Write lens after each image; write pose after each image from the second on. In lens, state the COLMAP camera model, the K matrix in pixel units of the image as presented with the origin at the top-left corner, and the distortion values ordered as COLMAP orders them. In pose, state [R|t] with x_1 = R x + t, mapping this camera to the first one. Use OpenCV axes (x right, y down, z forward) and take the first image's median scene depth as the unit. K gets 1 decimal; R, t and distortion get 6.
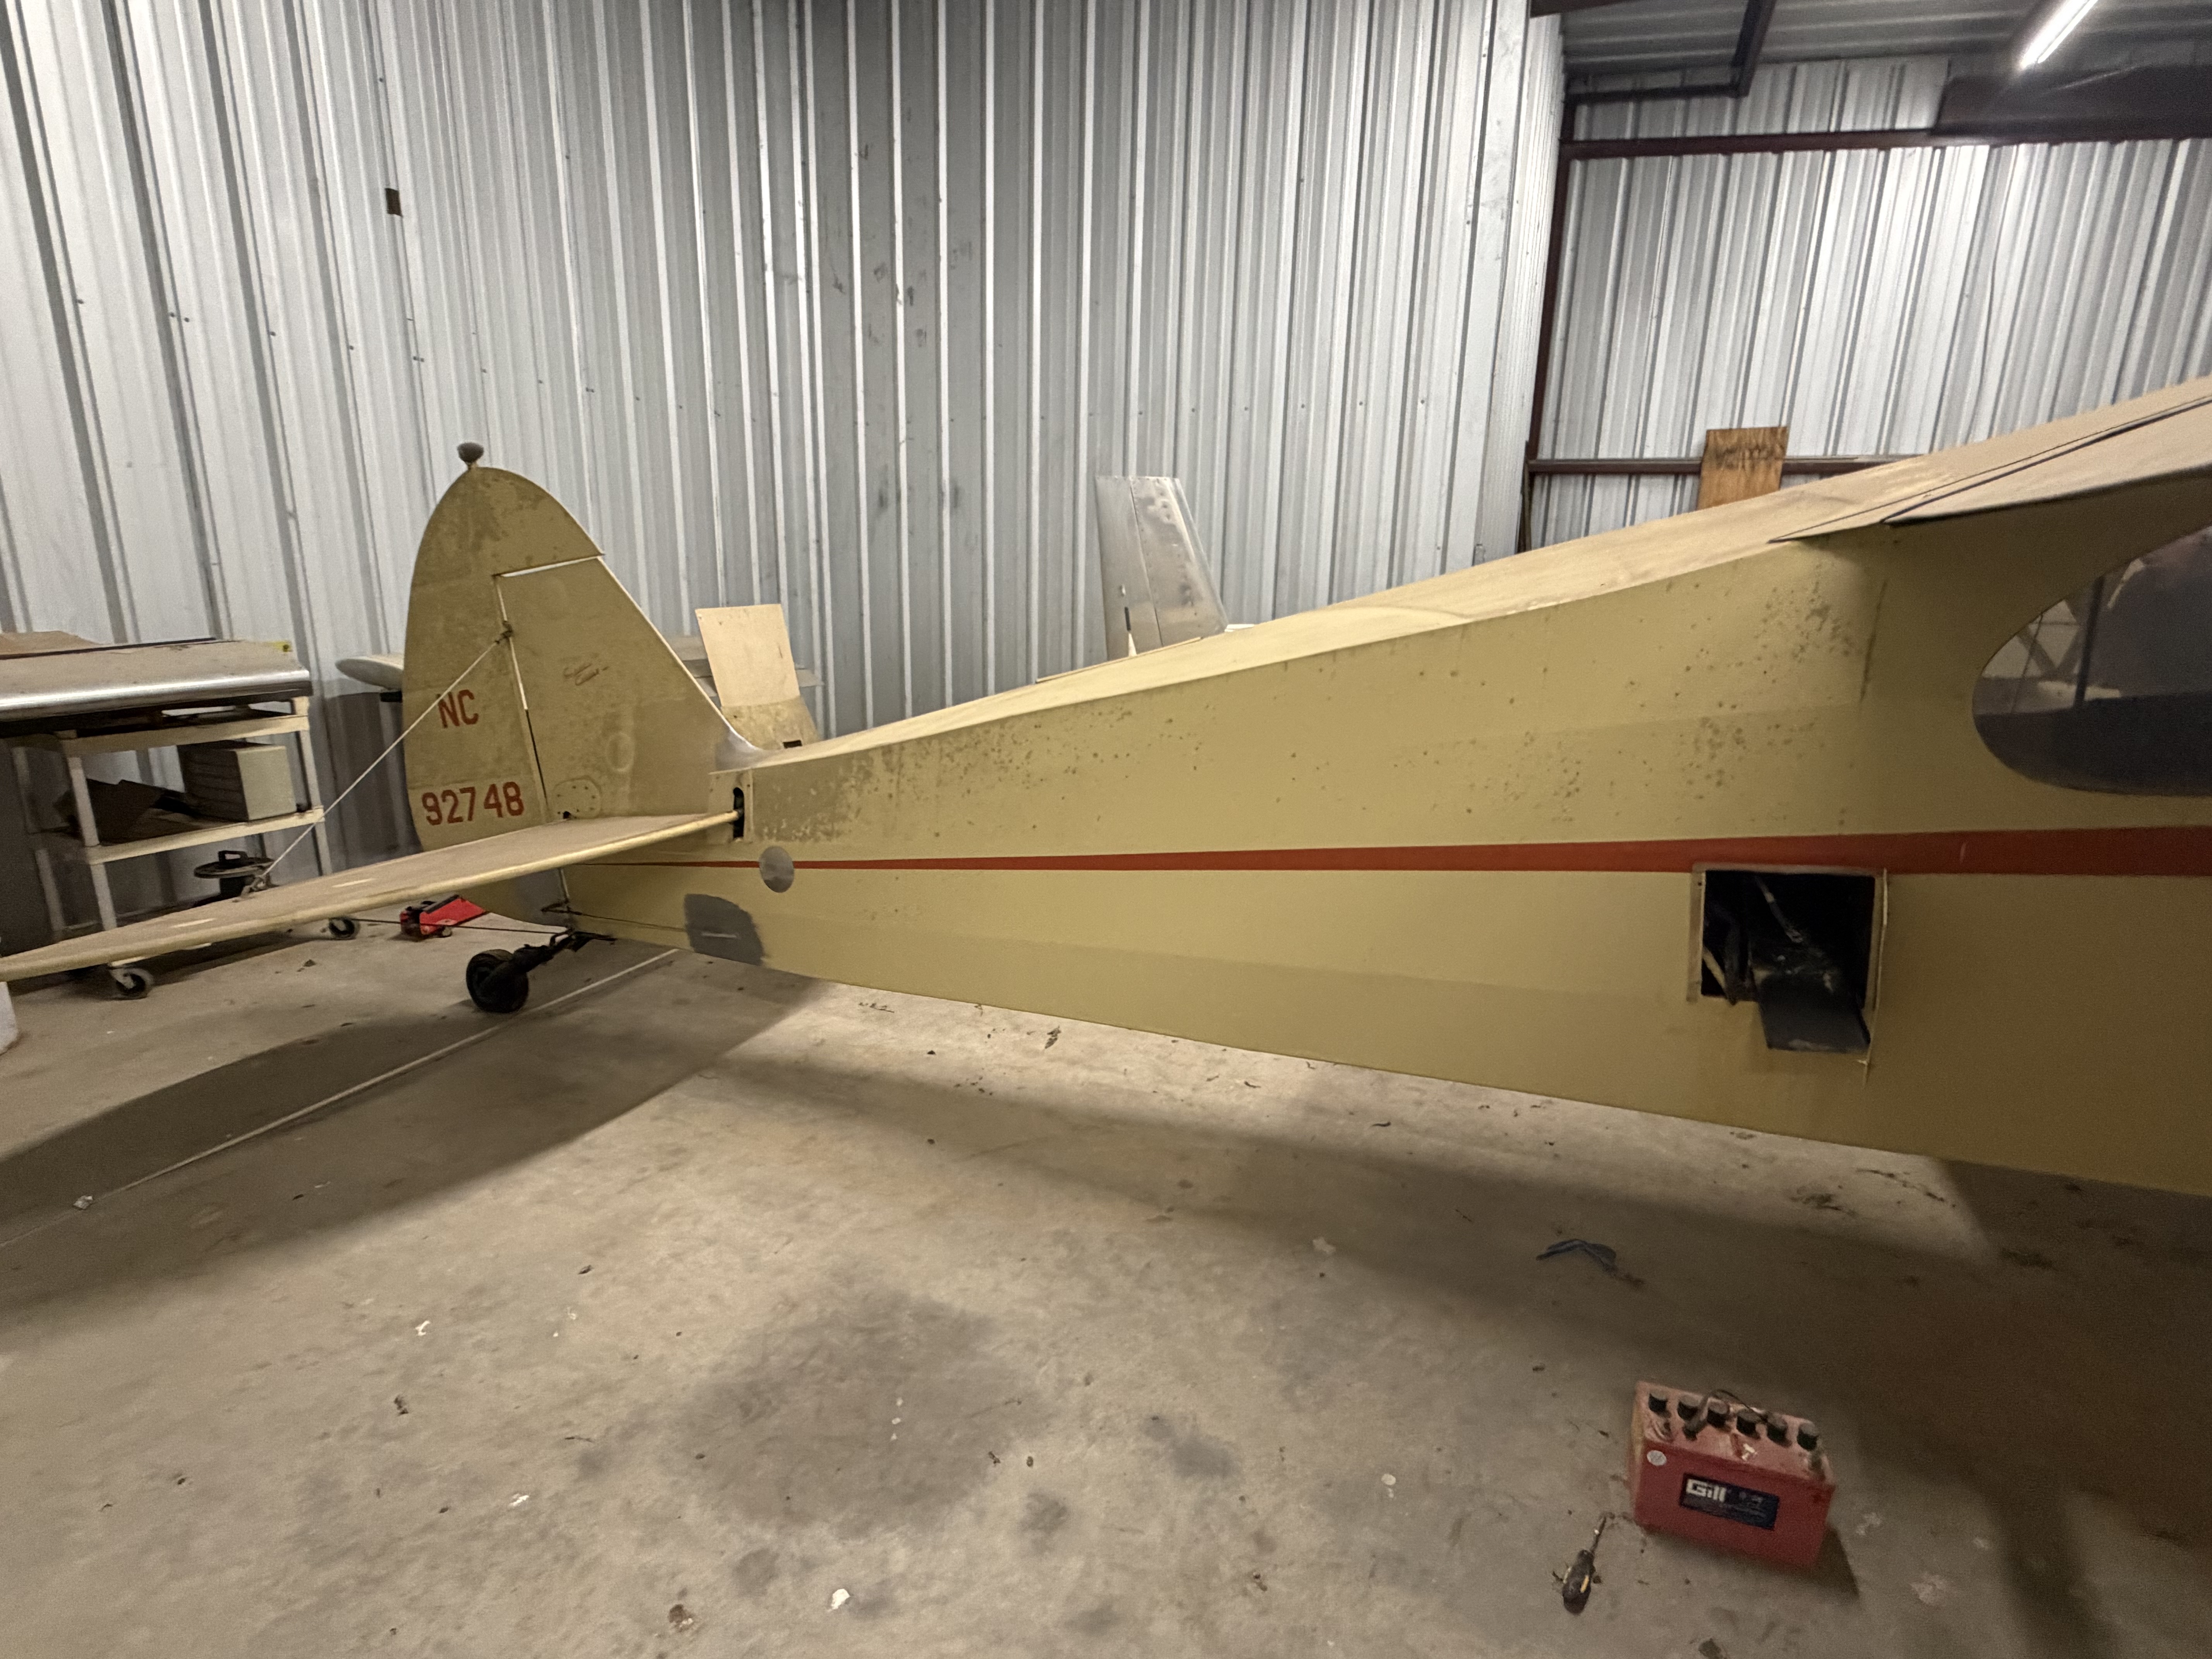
lens RADIAL K [[1093.1, 0, 1106.0], [0, 1093.1, 829.5], [0, 0, 1]] dist [0.003968, 0.001313]
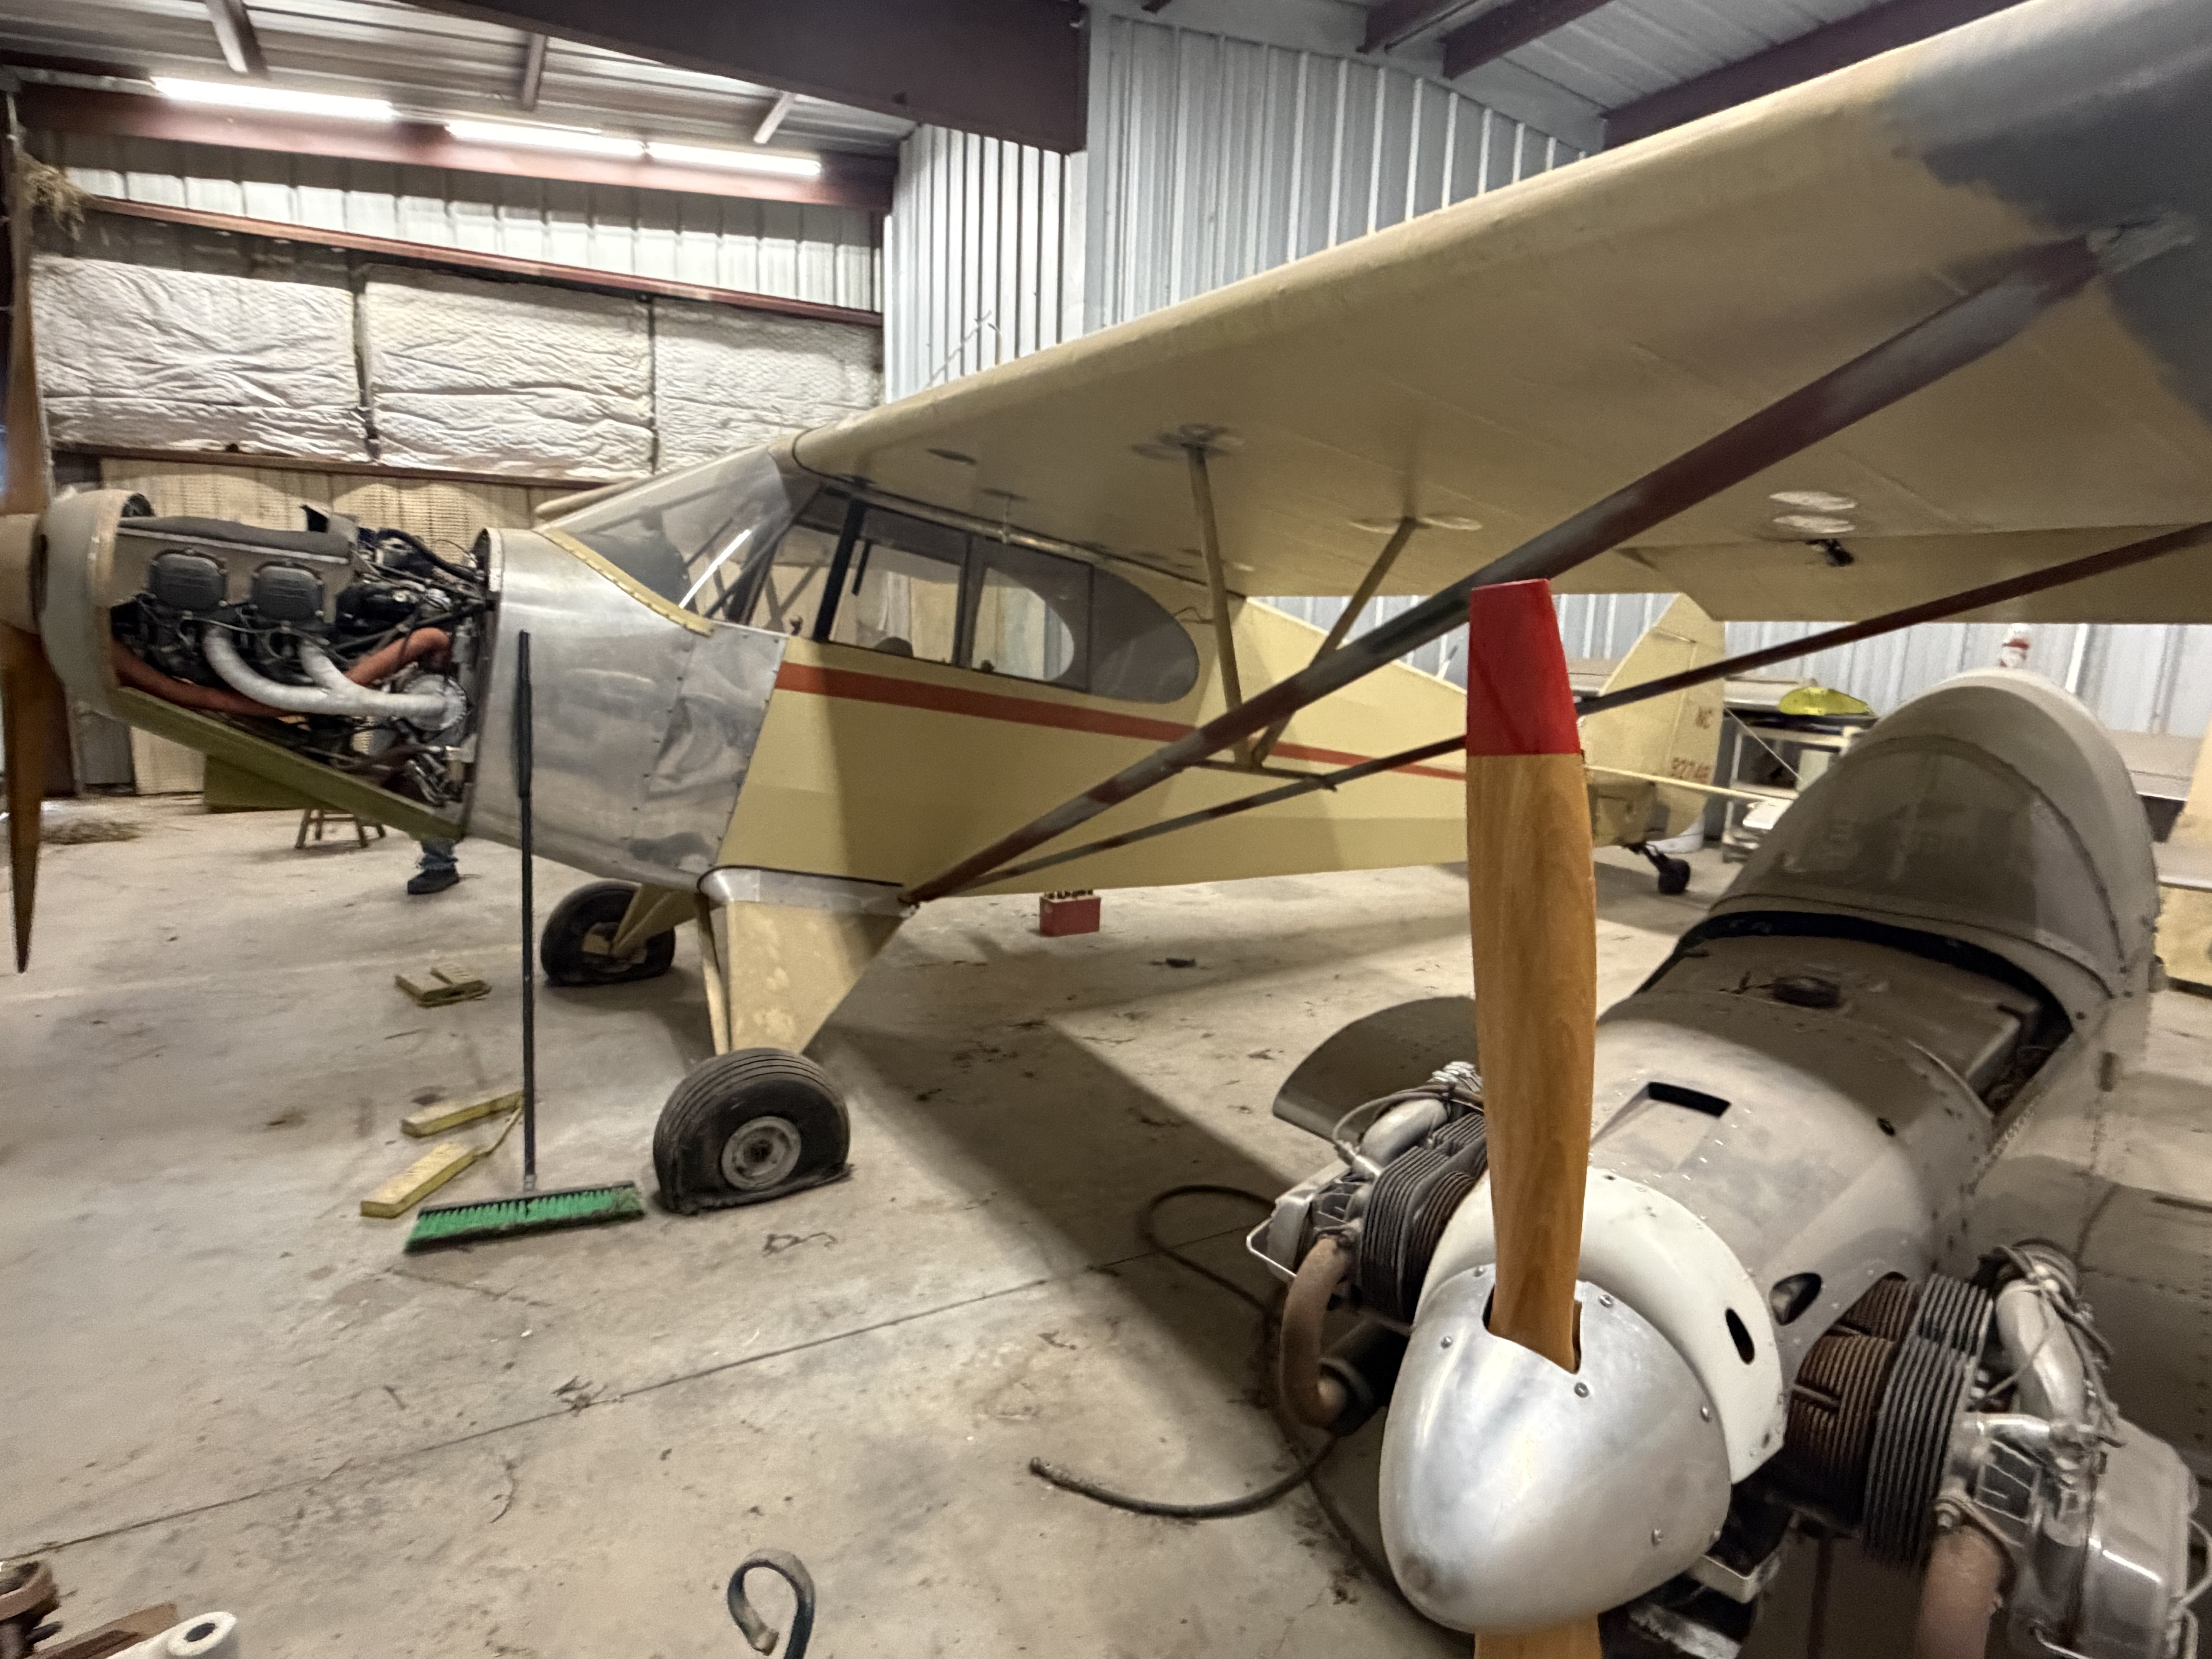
lens RADIAL K [[1213.6, 0, 1106.0], [0, 1213.6, 829.5], [0, 0, 1]] dist [-0.002893, -0.000559]
pose [[-0.603304, 0.109443, -0.789966, 1.489459], [-0.230936, 0.924127, 0.304398, -0.305518], [0.763343, 0.366076, -0.532256, 1.333491]]
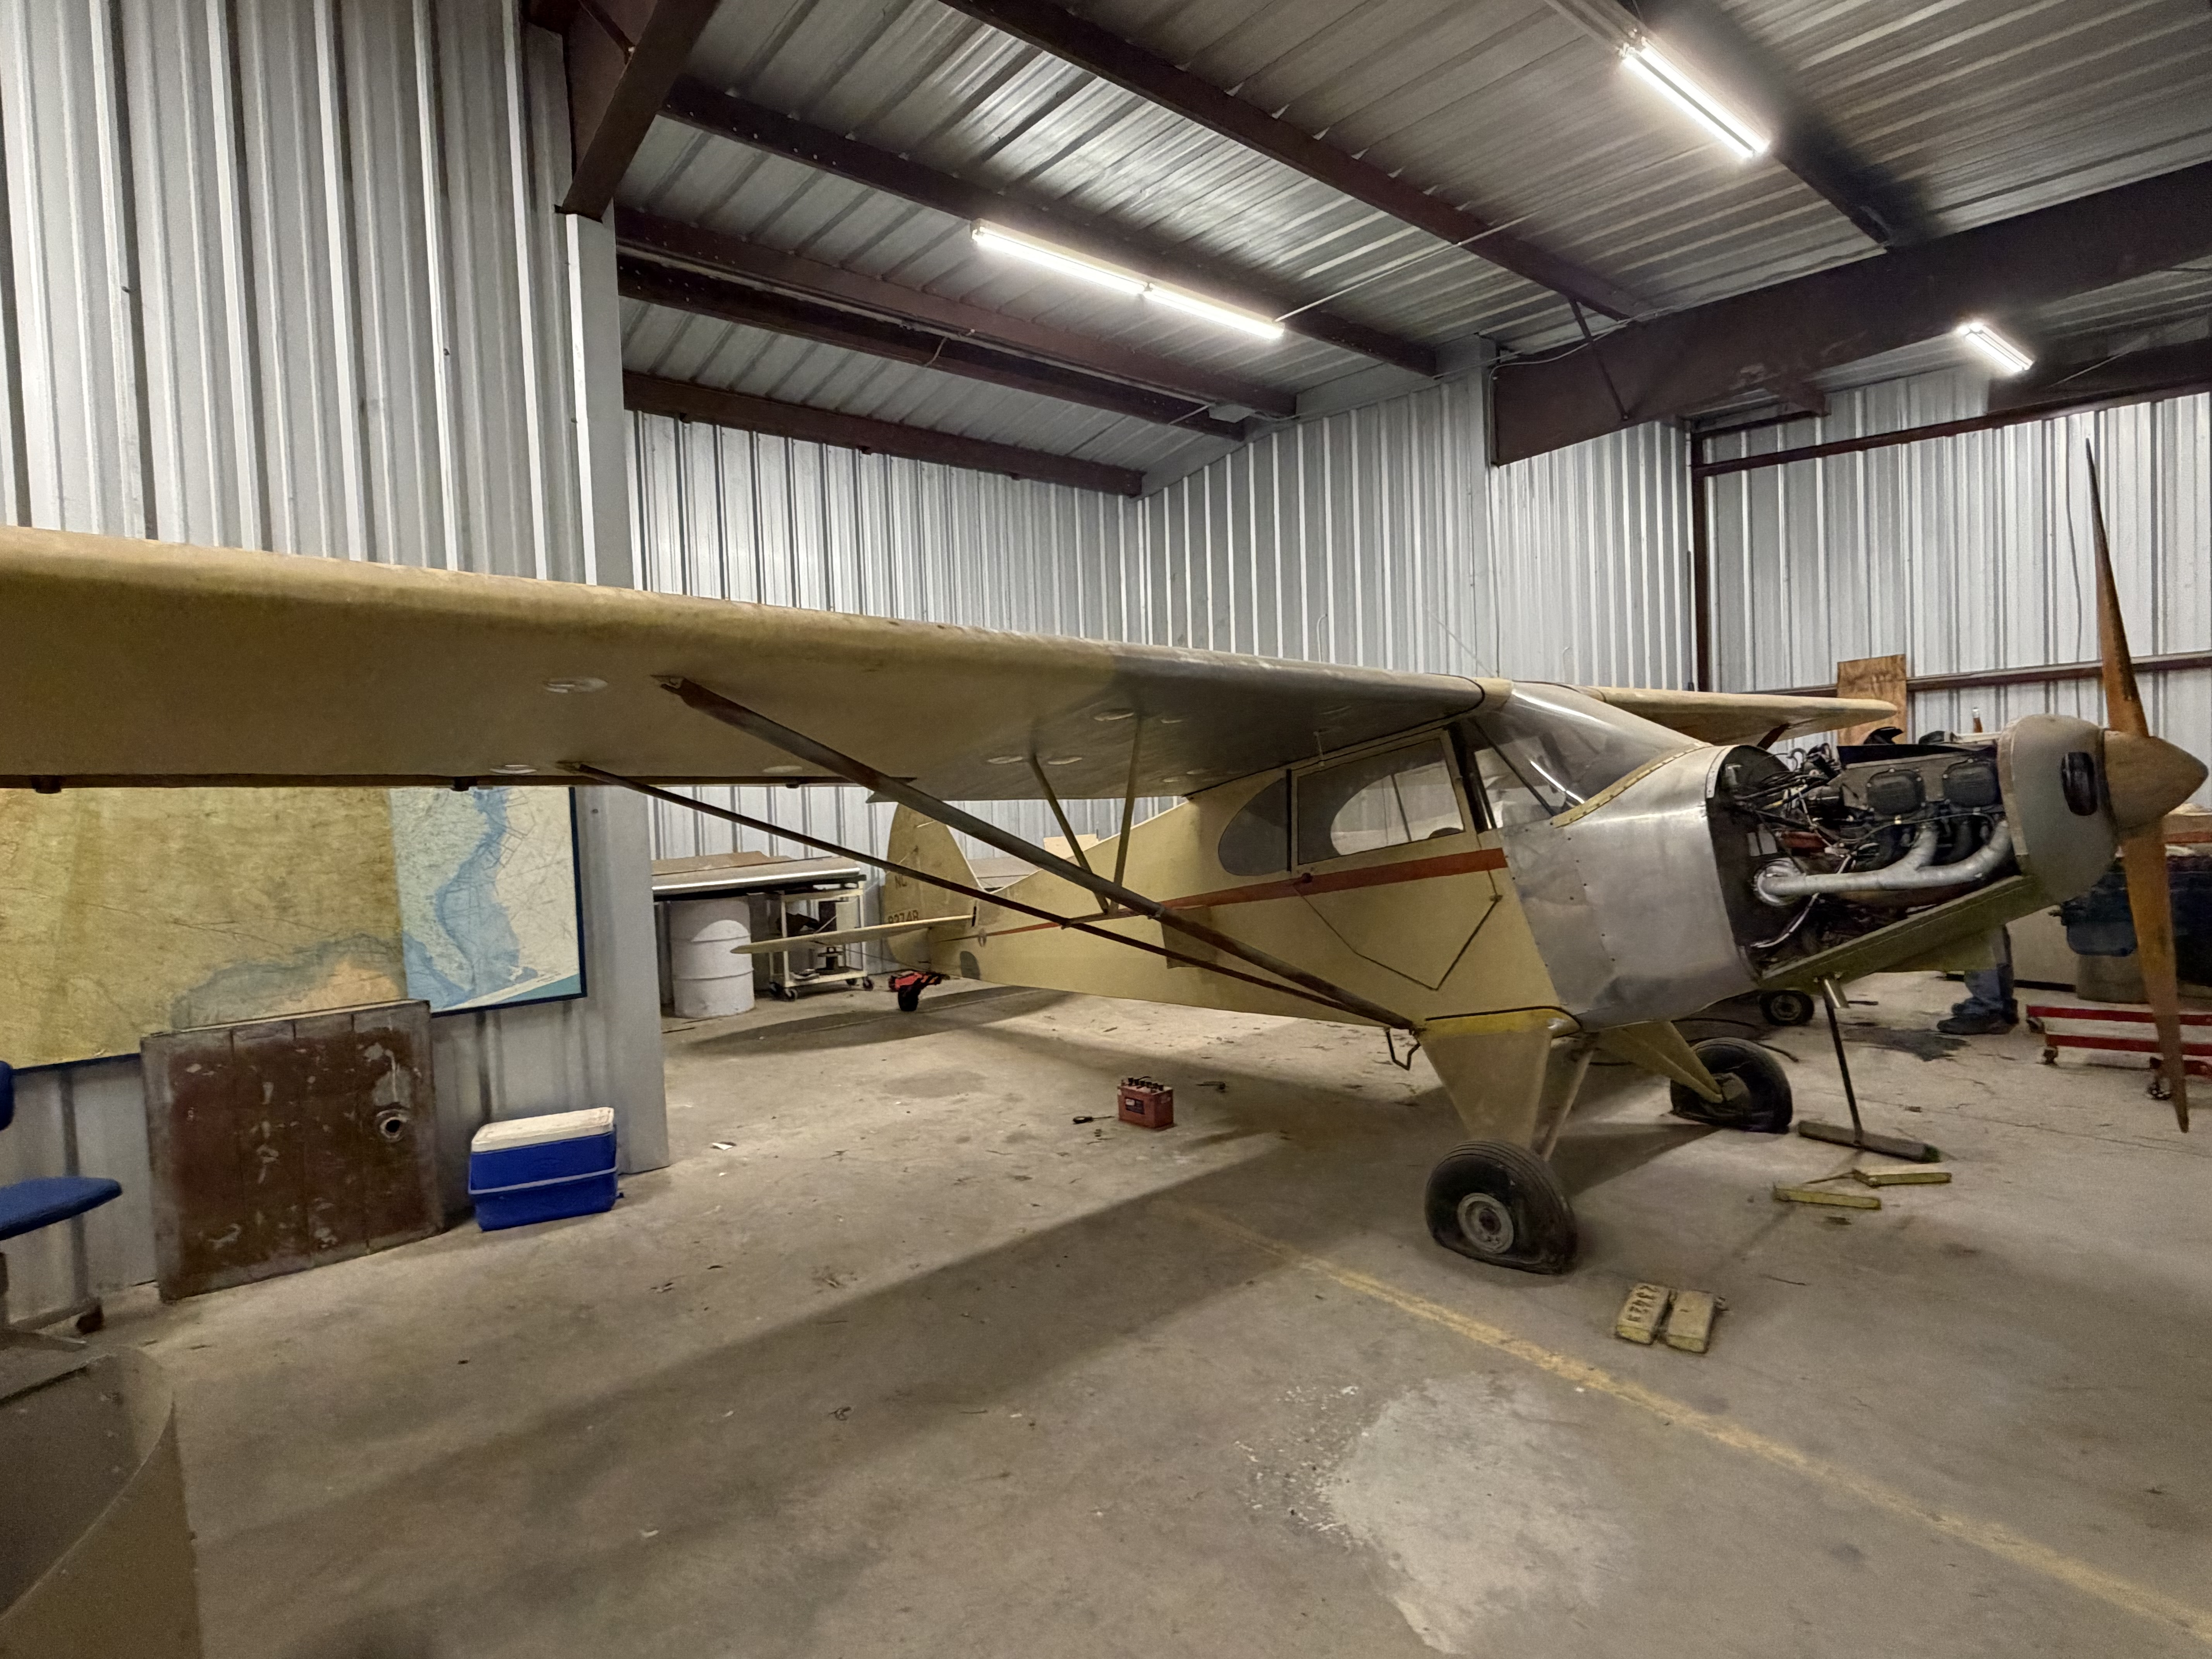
lens RADIAL K [[1090.5, 0, 1106.0], [0, 1090.5, 829.5], [0, 0, 1]] dist [-0.014494, 0.000237]
pose [[0.878295, -0.042369, -0.476238, 0.947432], [-0.056853, 0.979744, -0.192014, 0.211967], [0.474726, 0.195720, 0.858096, -0.868626]]
